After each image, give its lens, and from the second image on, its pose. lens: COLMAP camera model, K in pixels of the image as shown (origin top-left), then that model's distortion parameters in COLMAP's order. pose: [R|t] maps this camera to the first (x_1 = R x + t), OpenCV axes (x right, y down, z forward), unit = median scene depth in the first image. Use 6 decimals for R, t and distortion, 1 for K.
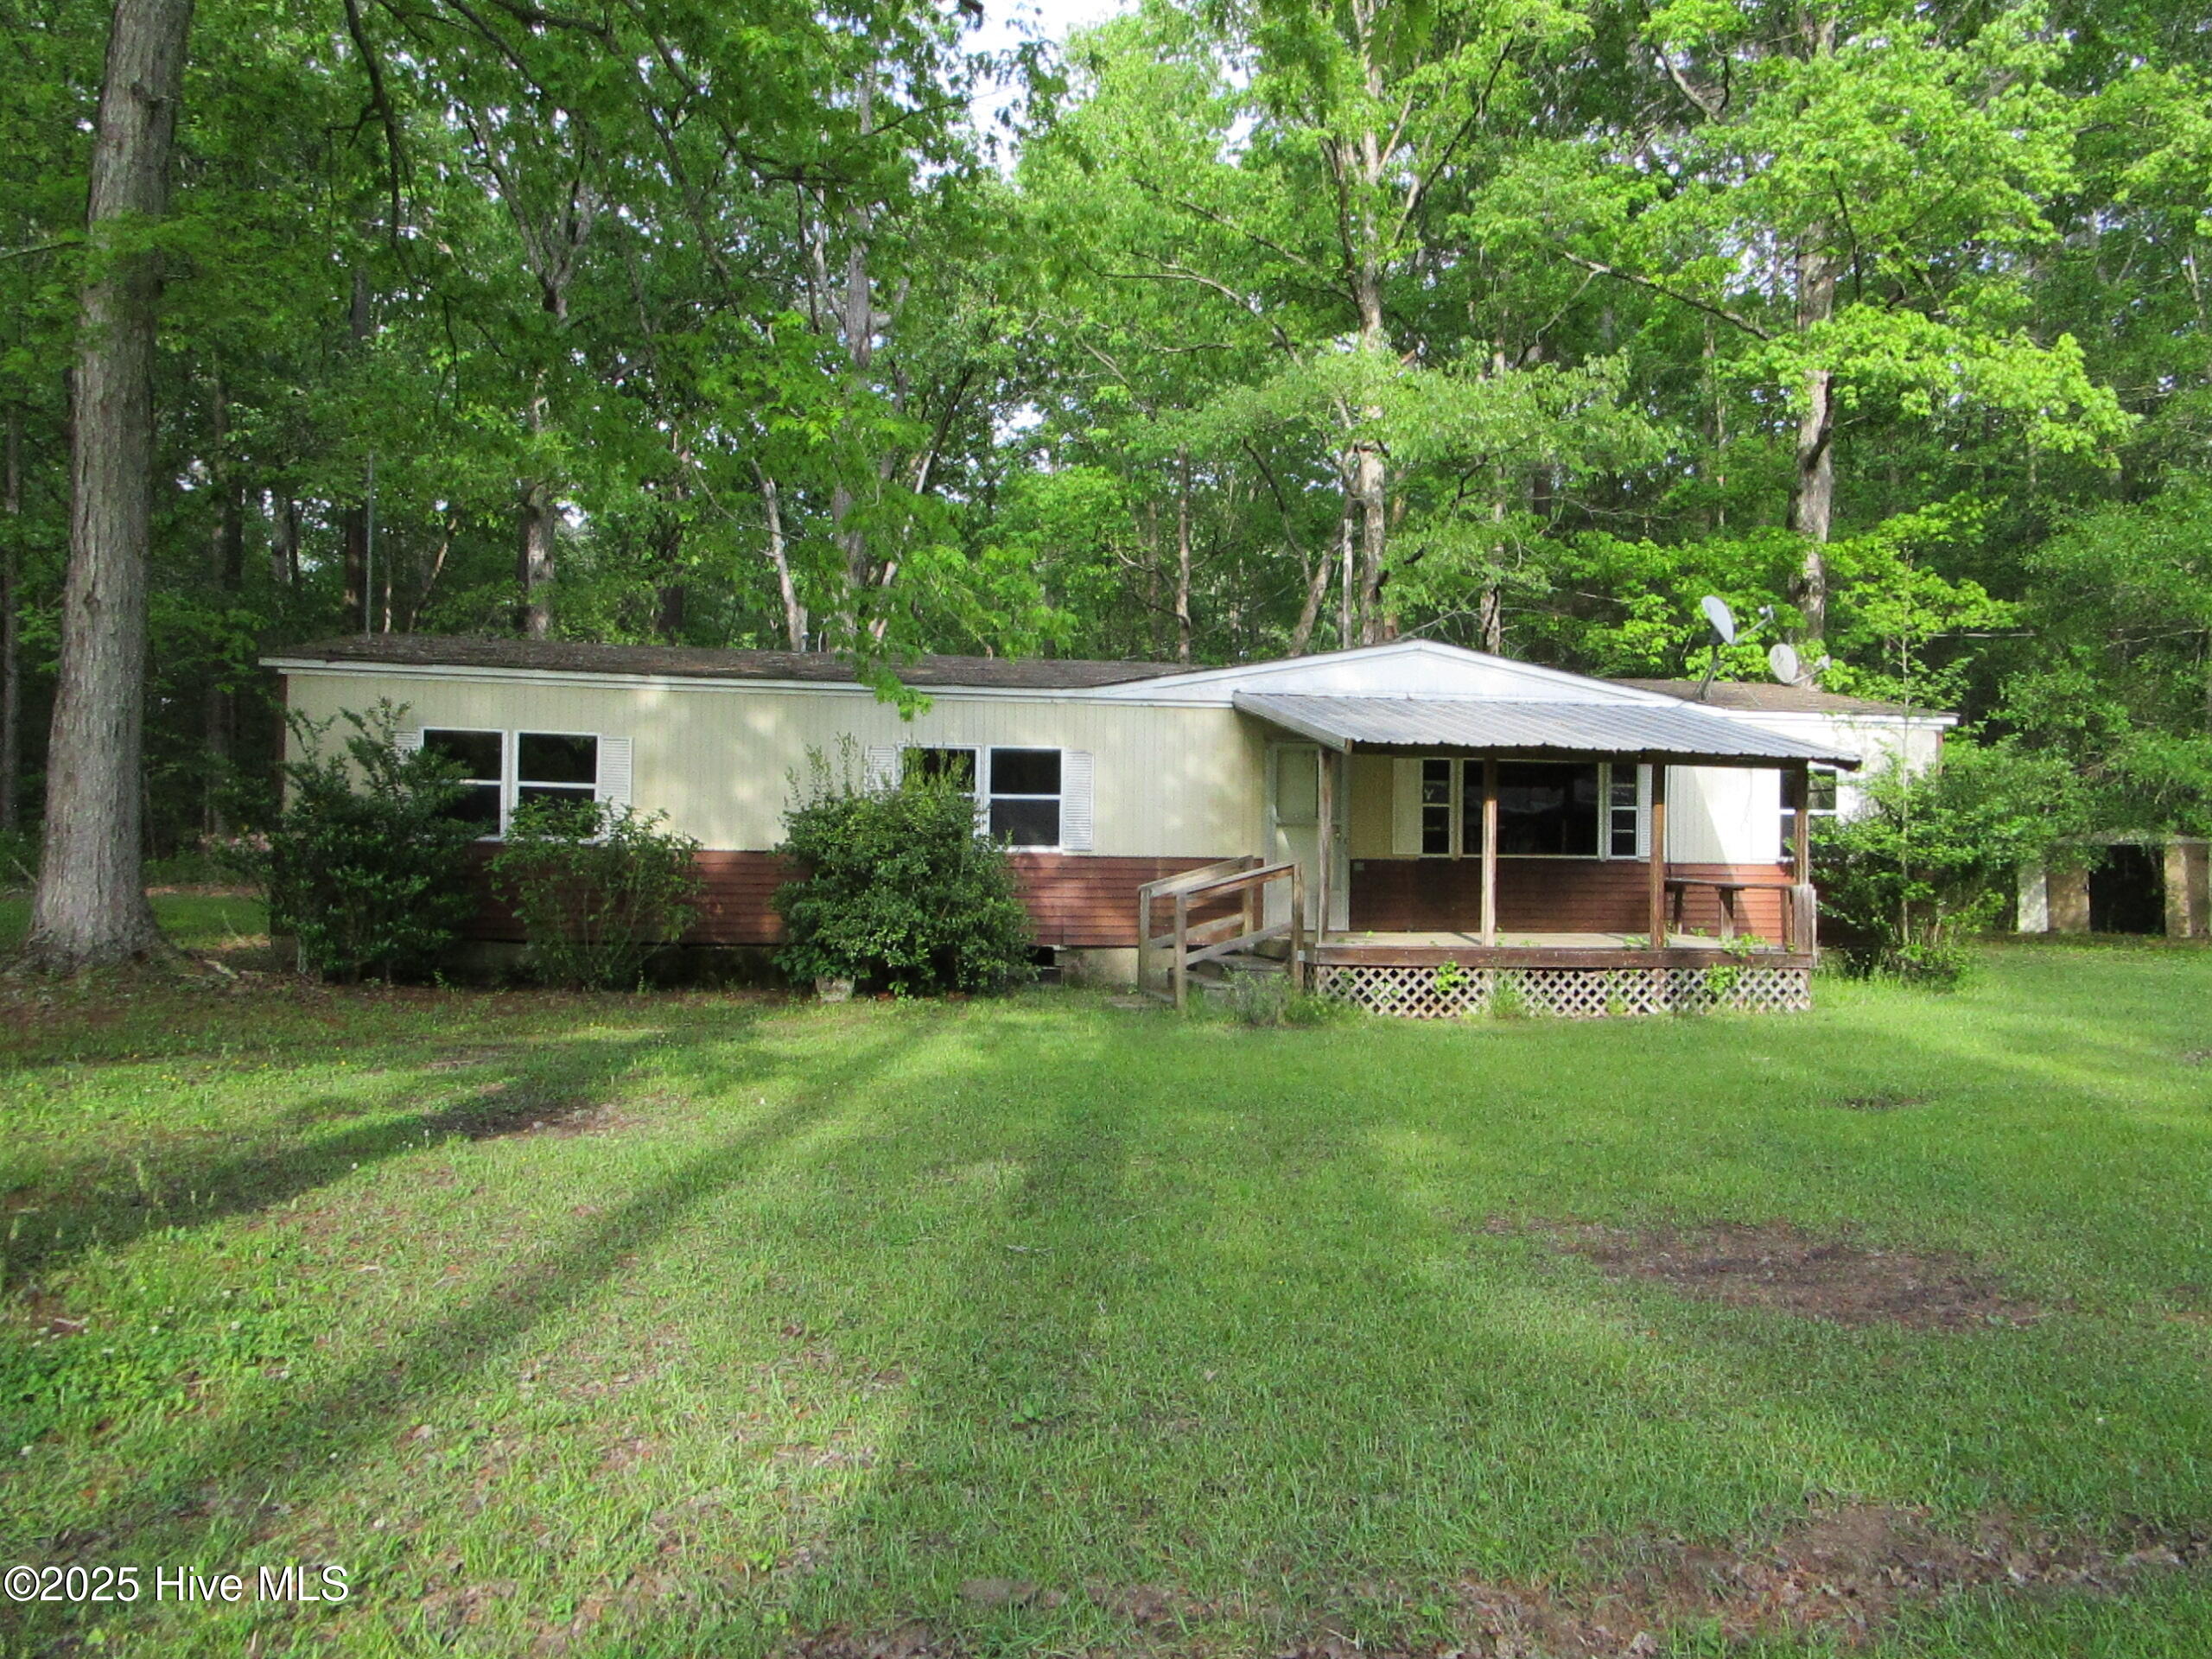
lens RADIAL K [[1573.9, 0, 1100.5], [0, 1573.9, 837.1], [0, 0, 1]] dist [-0.050453, 0.001979]
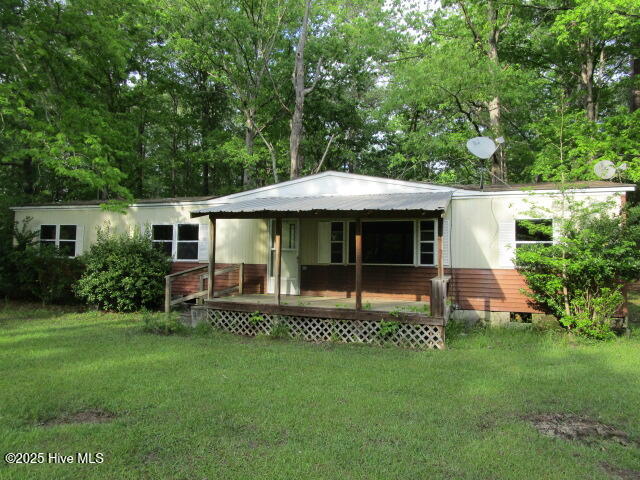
lens RADIAL K [[455.4, 0, 320.5], [0, 455.4, 238.6], [0, 0, 1]] dist [-0.050453, 0.001979]
pose [[0.860381, -0.021884, -0.509182, 0.570689], [-0.000510, 0.999040, -0.043800, 0.004474], [0.509652, 0.037944, 0.859544, 0.438251]]
